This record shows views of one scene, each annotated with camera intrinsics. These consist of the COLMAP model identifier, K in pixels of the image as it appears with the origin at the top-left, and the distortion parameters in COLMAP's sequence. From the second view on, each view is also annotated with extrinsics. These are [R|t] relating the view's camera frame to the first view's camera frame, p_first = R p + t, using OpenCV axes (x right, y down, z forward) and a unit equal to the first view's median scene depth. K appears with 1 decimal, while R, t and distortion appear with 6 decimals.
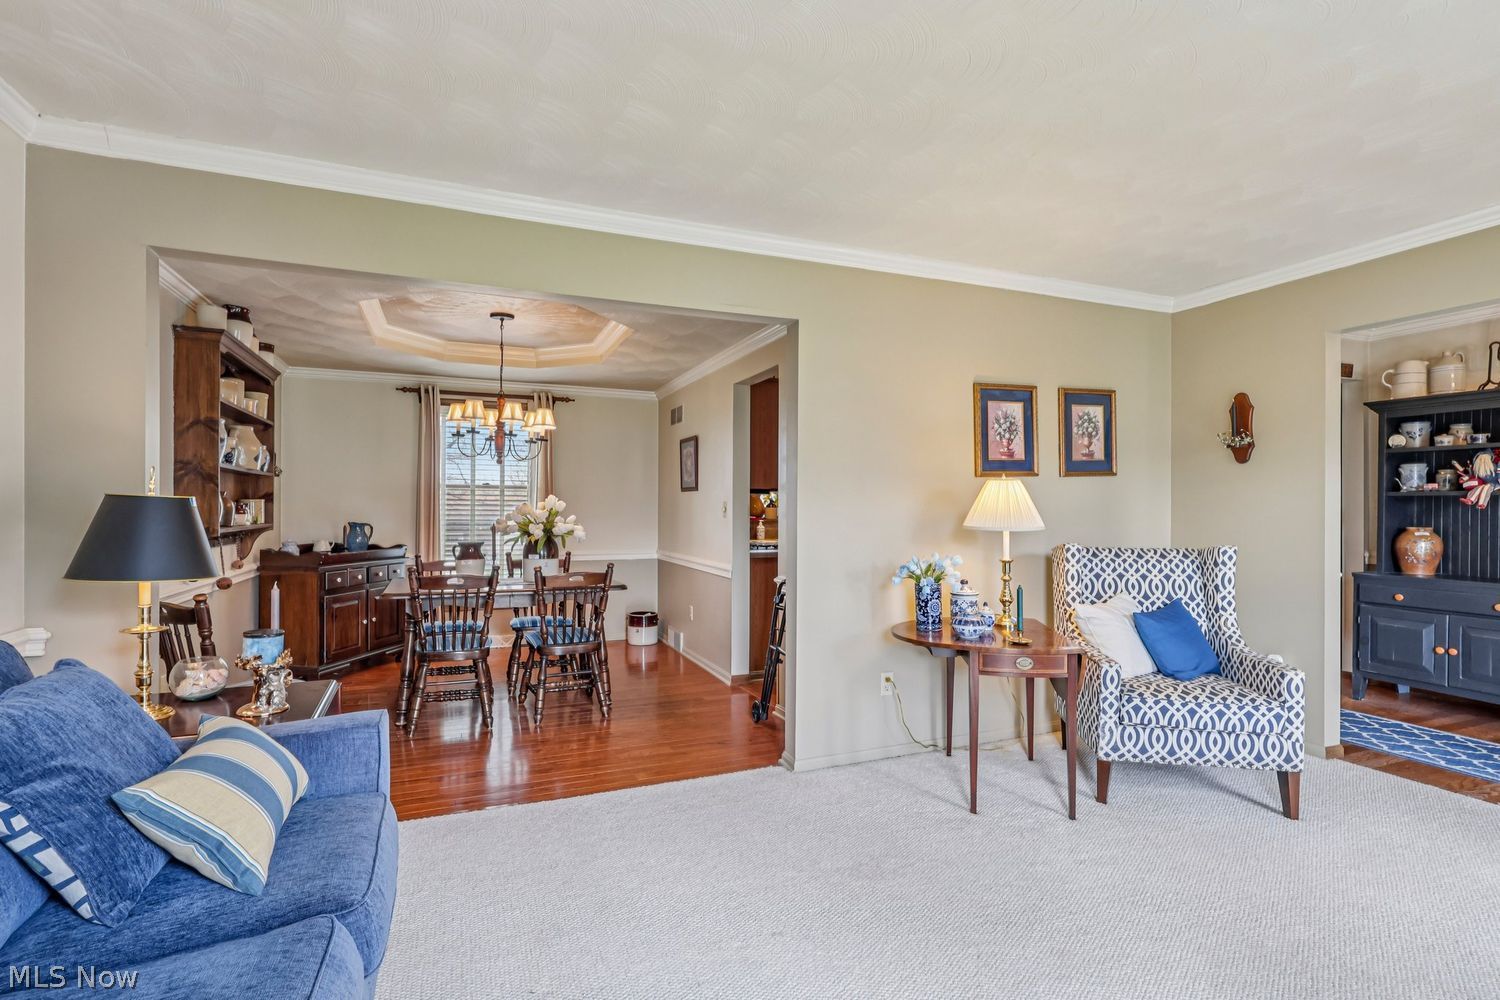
lens RADIAL K [[710.0, 0, 747.1], [0, 710.0, 508.5], [0, 0, 1]] dist [0.003356, -0.000925]
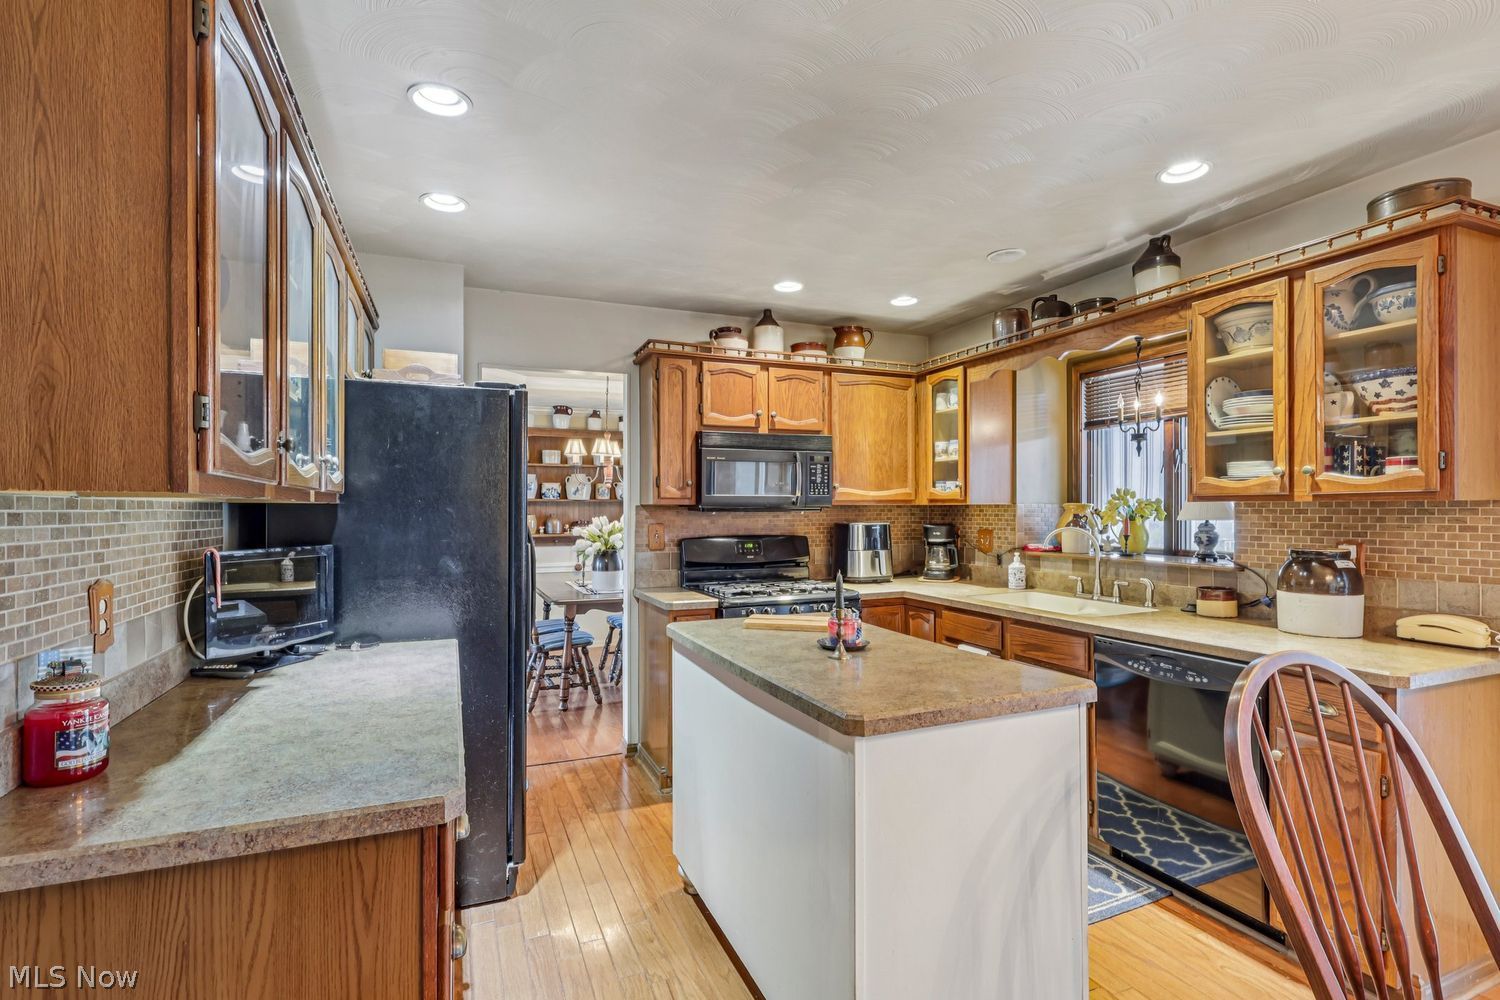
lens RADIAL K [[710.0, 0, 742.6], [0, 710.0, 511.4], [0, 0, 1]] dist [0.003356, -0.000925]
pose [[0.003958, -0.000014, -0.999992, 1.121536], [0.005014, 0.999987, 0.000006, -0.031343], [0.999980, -0.005014, 0.003958, 1.615600]]
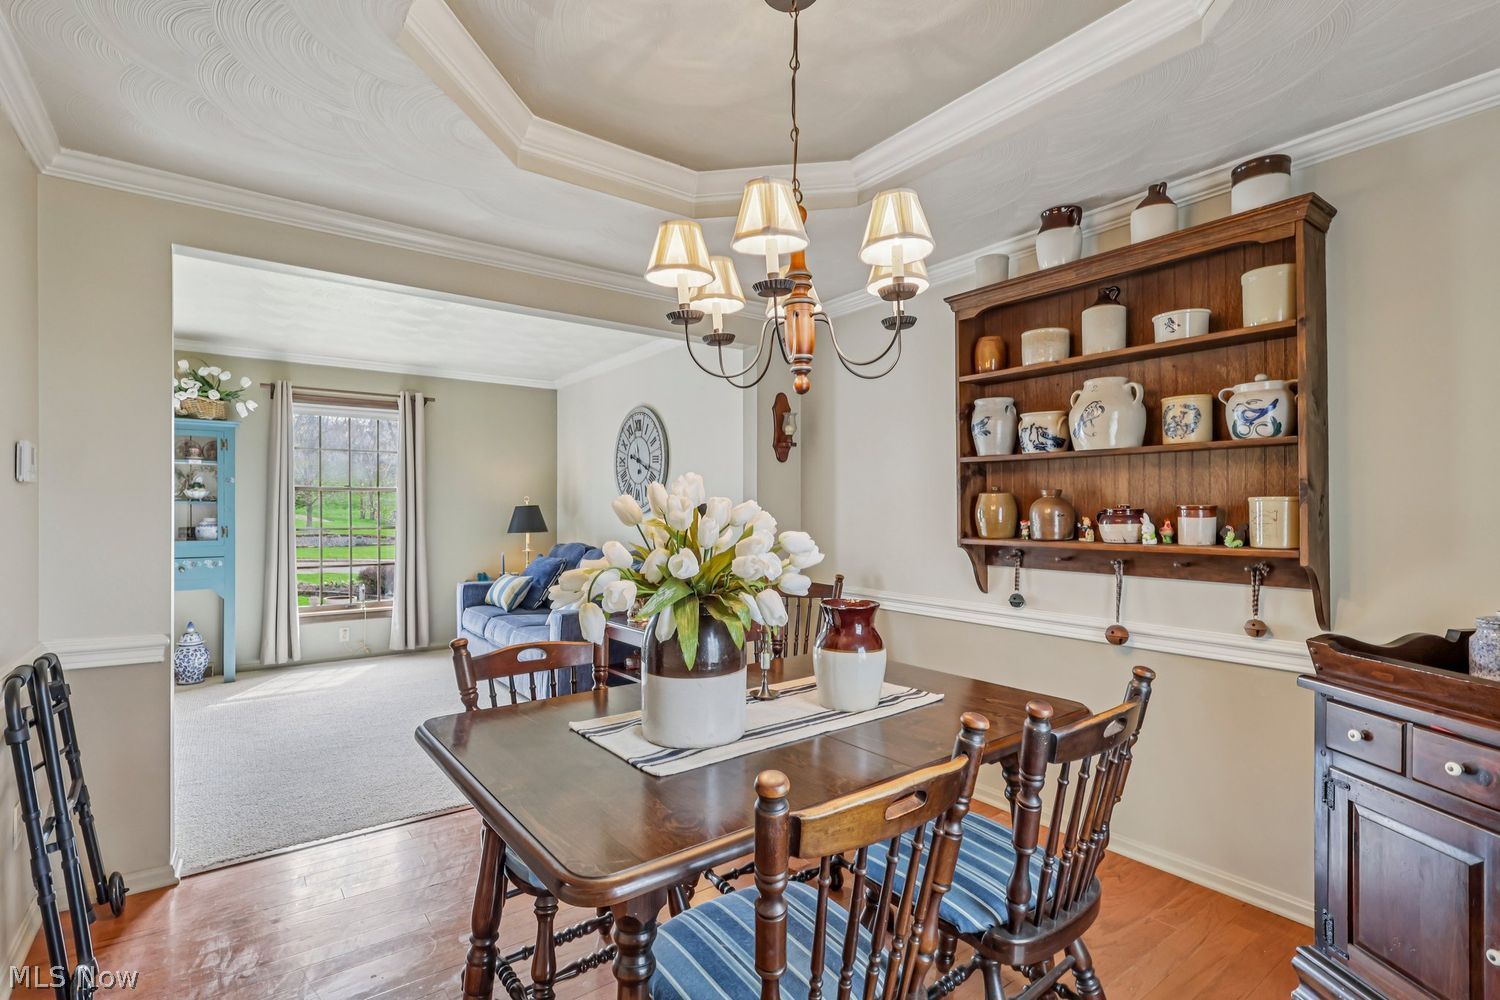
lens RADIAL K [[710.0, 0, 755.3], [0, 710.0, 509.7], [0, 0, 1]] dist [0.003356, -0.000925]
pose [[-0.967289, -0.004907, -0.253630, -0.319462], [-0.004653, 0.999988, -0.001603, -0.002499], [0.253635, -0.000370, -0.967300, 1.769430]]
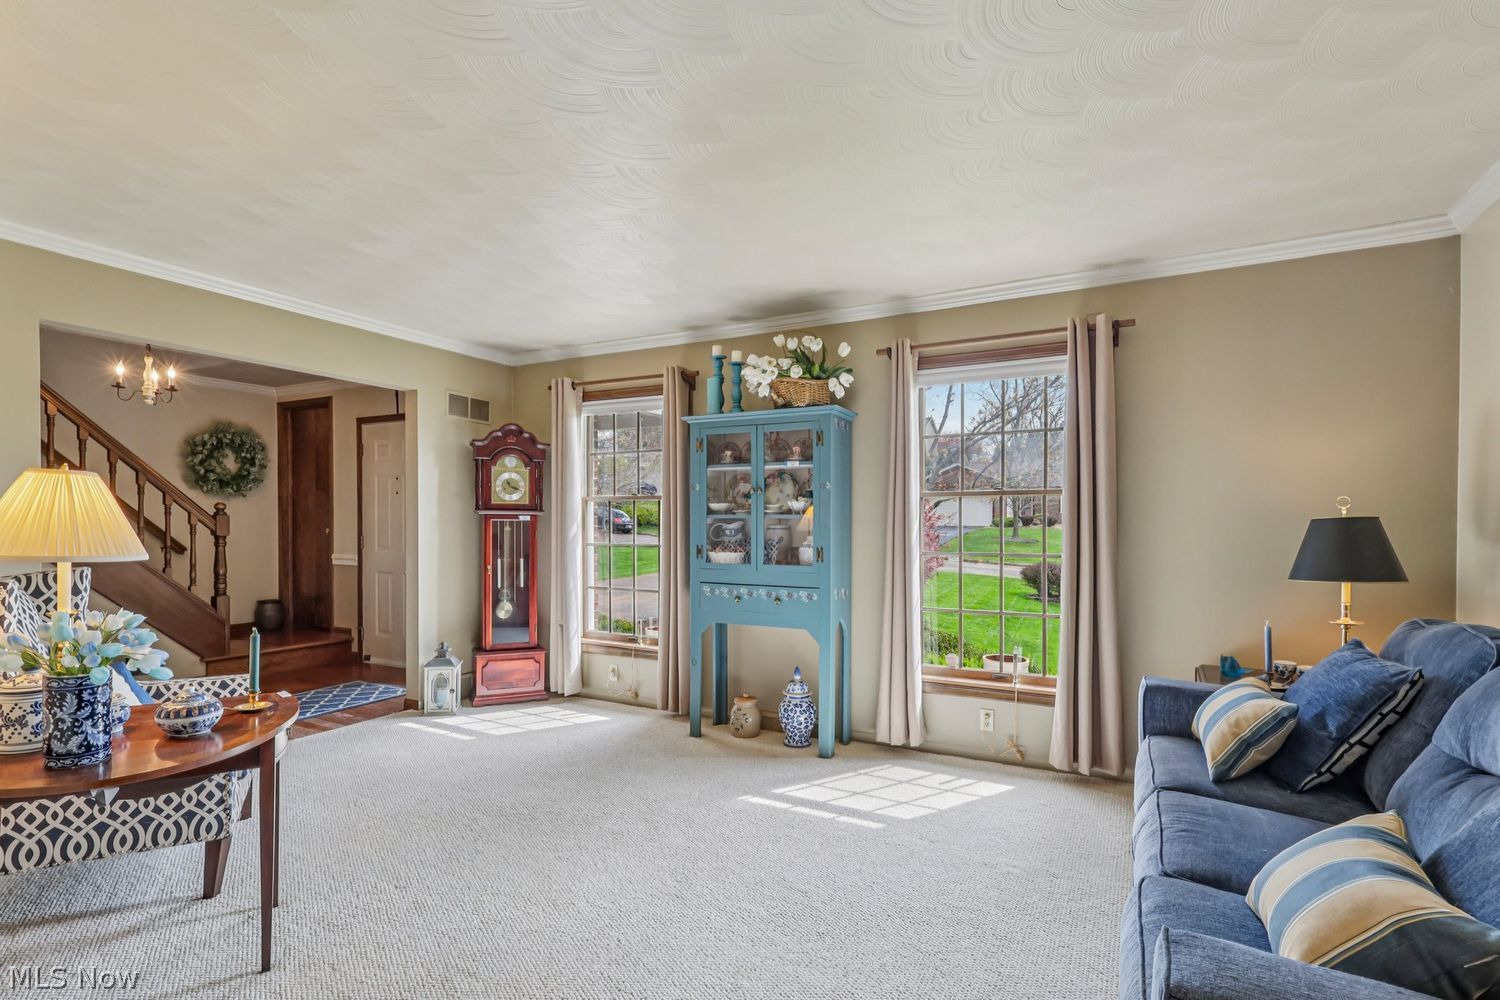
lens RADIAL K [[710.0, 0, 748.9], [0, 710.0, 533.2], [0, 0, 1]] dist [0.003356, -0.000925]
pose [[-0.627729, -0.016898, 0.778249, -0.413483], [-0.005956, 0.999839, 0.016905, -0.005382], [-0.778410, 0.005976, -0.627728, 0.864964]]
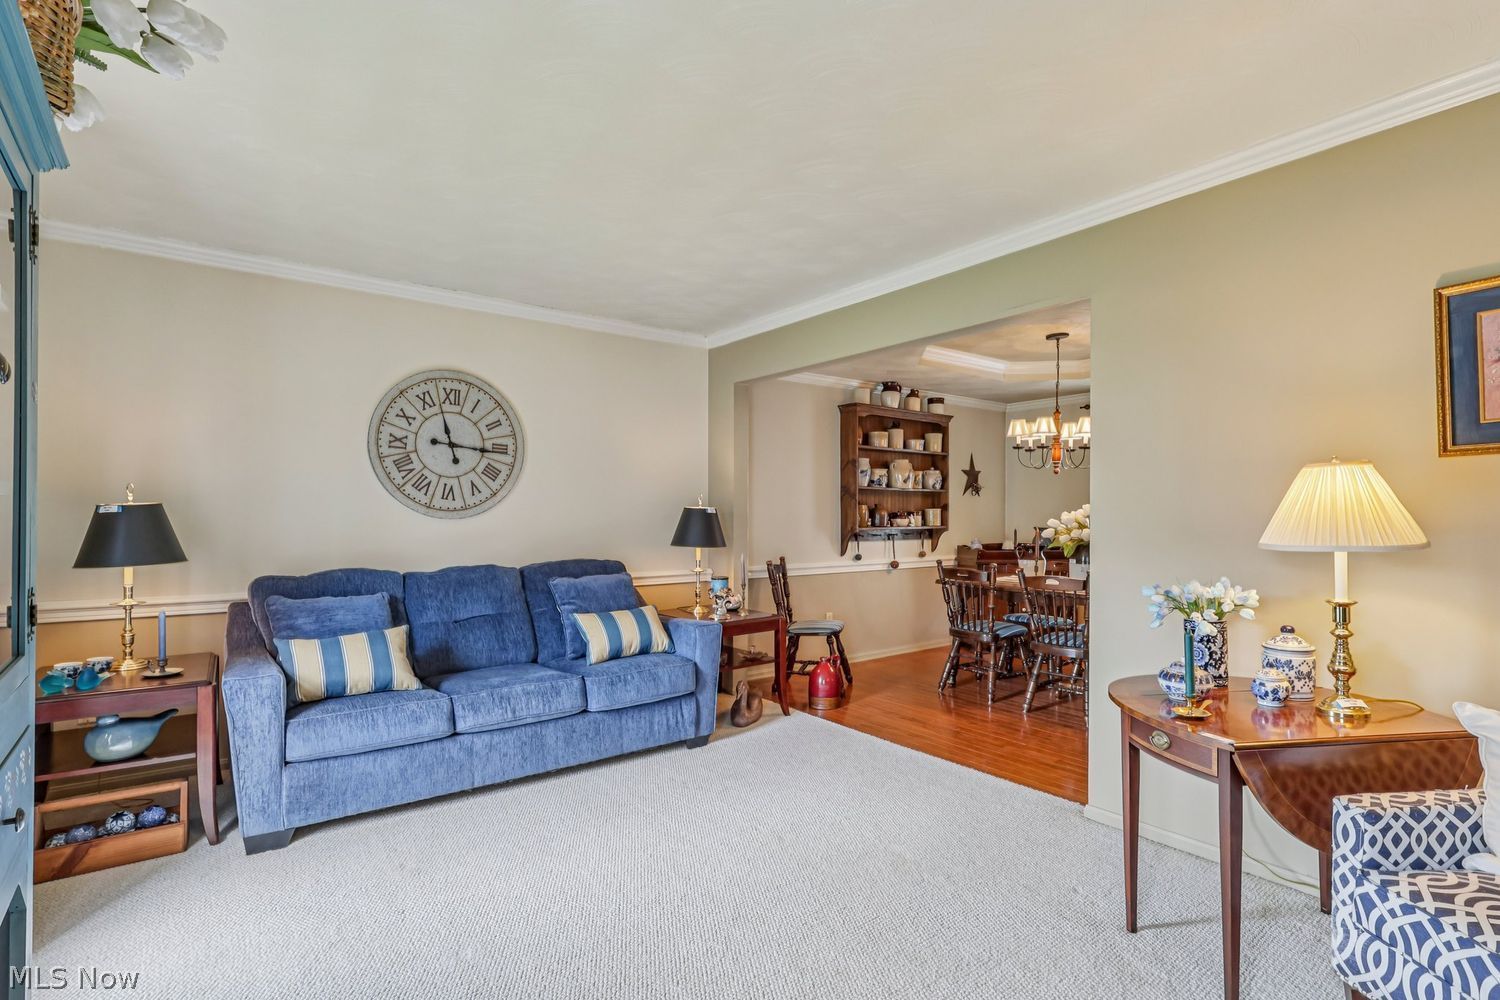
lens RADIAL K [[710.0, 0, 740.7], [0, 710.0, 510.7], [0, 0, 1]] dist [0.003356, -0.000925]
pose [[0.254916, -0.007372, -0.966935, 0.752074], [0.000430, 0.999972, -0.007510, 0.001399], [0.966963, 0.001499, 0.254912, 0.343687]]
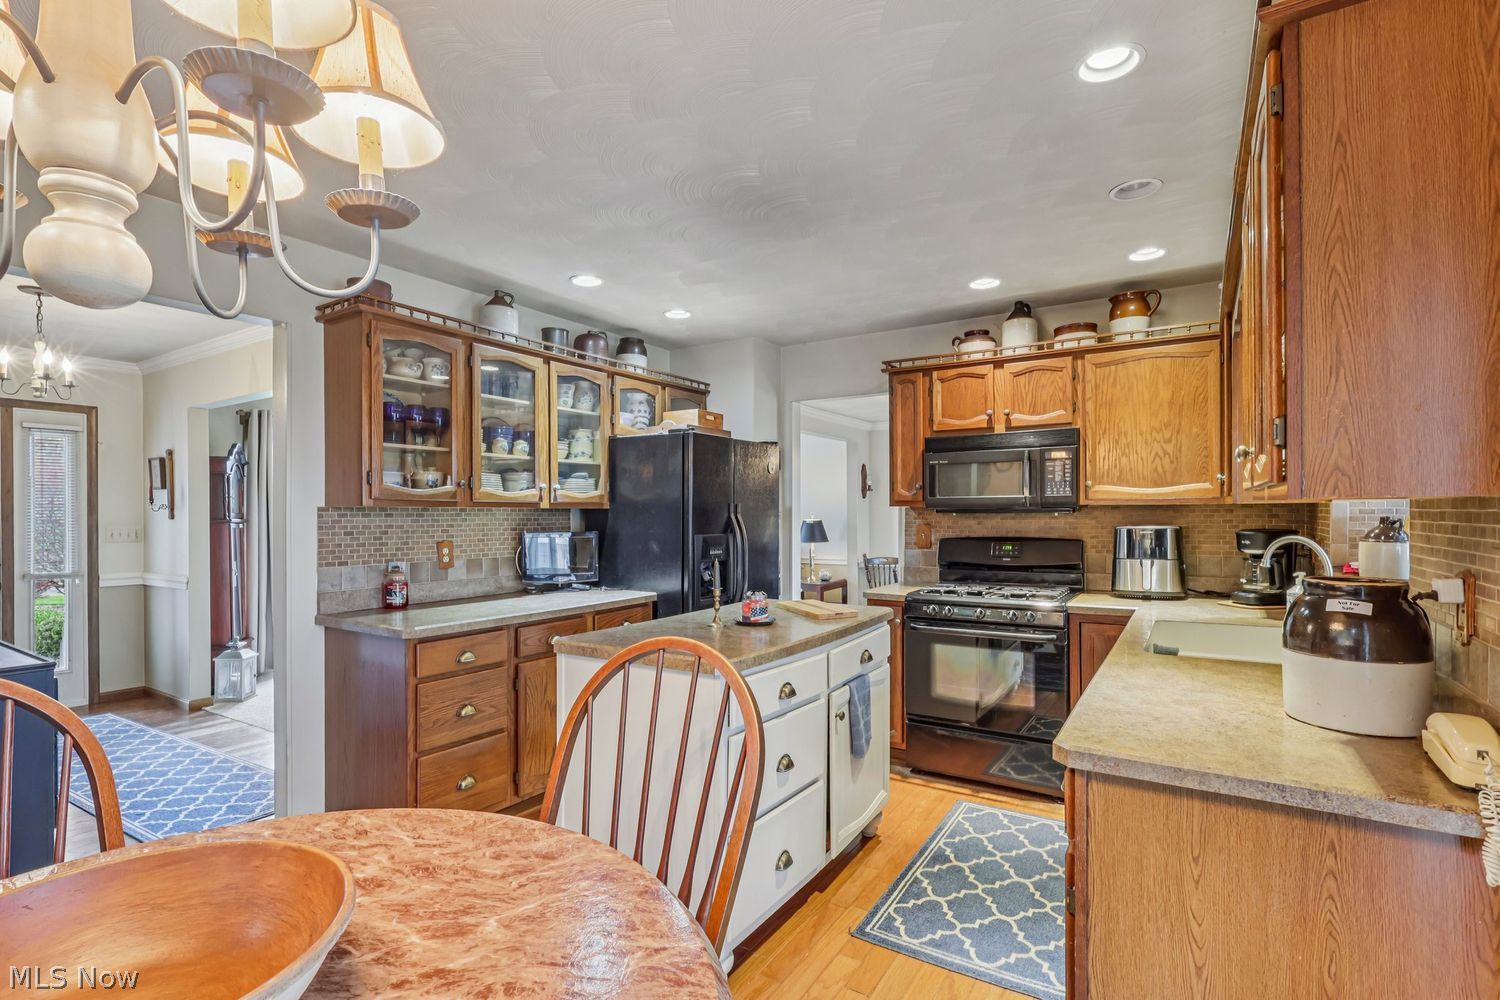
lens RADIAL K [[710.0, 0, 749.9], [0, 710.0, 512.6], [0, 0, 1]] dist [0.003356, -0.000925]
pose [[-0.815311, 0.001346, -0.579021, 0.950764], [0.003783, 0.999988, -0.003002, -0.029292], [0.579011, -0.004638, -0.815307, 2.313915]]
